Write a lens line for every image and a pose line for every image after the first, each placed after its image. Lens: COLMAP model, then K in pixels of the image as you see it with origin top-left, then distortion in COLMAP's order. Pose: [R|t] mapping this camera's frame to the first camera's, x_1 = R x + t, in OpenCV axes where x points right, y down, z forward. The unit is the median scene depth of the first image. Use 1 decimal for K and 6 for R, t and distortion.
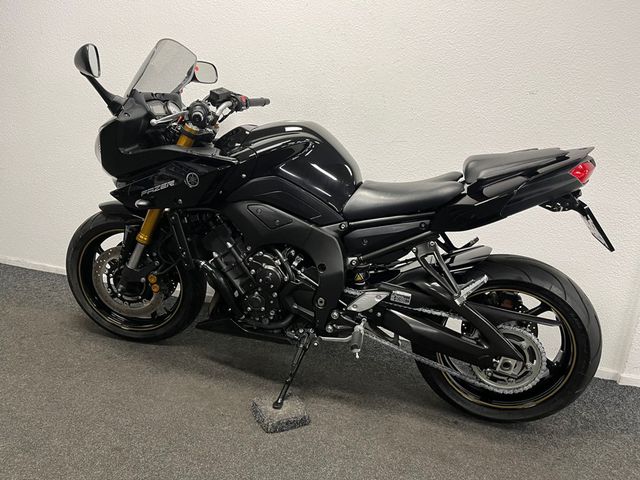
lens RADIAL K [[485.5, 0, 321.9], [0, 485.5, 241.4], [0, 0, 1]] dist [0.071958, -0.098439]
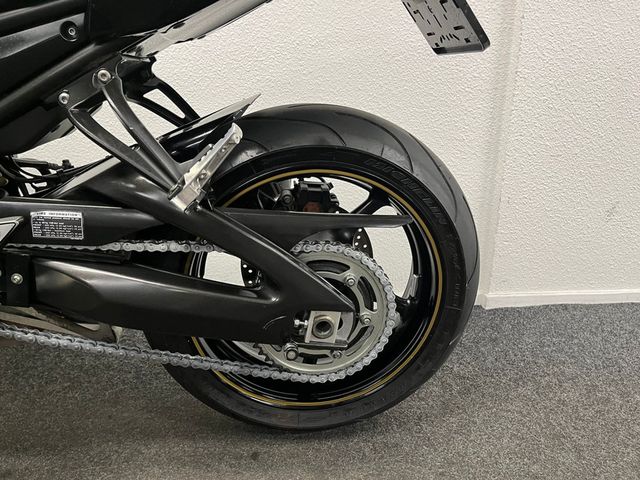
lens RADIAL K [[485.5, 0, 326.5], [0, 485.5, 241.9], [0, 0, 1]] dist [0.071958, -0.098439]
pose [[0.930622, -0.176138, 0.320809, 0.229818], [0.156063, 0.983867, 0.087471, 0.123854], [-0.331040, -0.031336, 0.943096, 0.527598]]
